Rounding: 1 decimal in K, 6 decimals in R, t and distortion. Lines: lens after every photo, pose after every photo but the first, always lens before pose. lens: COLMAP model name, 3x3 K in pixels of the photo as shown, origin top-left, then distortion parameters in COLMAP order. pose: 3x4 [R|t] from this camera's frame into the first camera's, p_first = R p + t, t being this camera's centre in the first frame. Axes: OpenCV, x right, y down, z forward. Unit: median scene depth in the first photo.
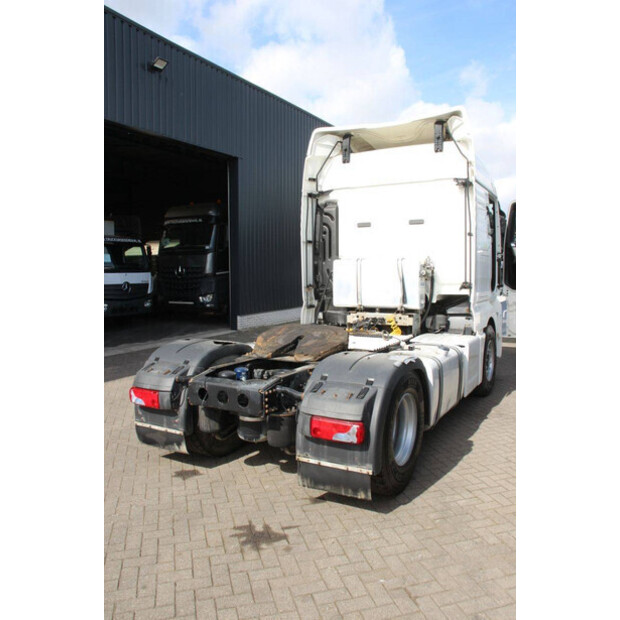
lens RADIAL K [[513.0, 0, 310.0], [0, 513.0, 310.0], [0, 0, 1]] dist [-0.165597, 0.119155]
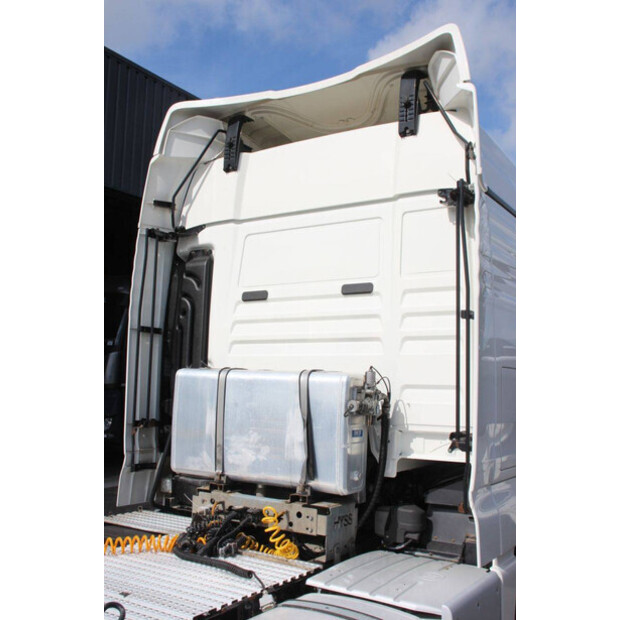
lens RADIAL K [[662.1, 0, 310.0], [0, 662.1, 310.0], [0, 0, 1]] dist [-0.024457, -0.015413]
pose [[0.998044, 0.032530, -0.053384, 0.206258], [-0.042084, 0.981083, -0.188957, -0.044853], [0.046228, 0.190834, 0.980533, 0.441808]]
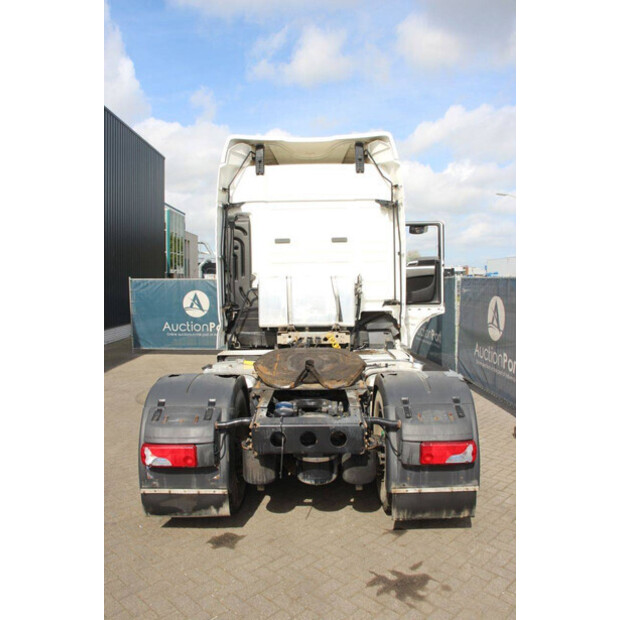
lens RADIAL K [[513.0, 0, 310.0], [0, 513.0, 310.0], [0, 0, 1]] dist [-0.165597, 0.119155]
pose [[0.872708, -0.025688, 0.487566, -0.350048], [0.041513, 0.998903, -0.021677, -0.015204], [-0.486474, 0.039158, 0.872817, 0.150661]]
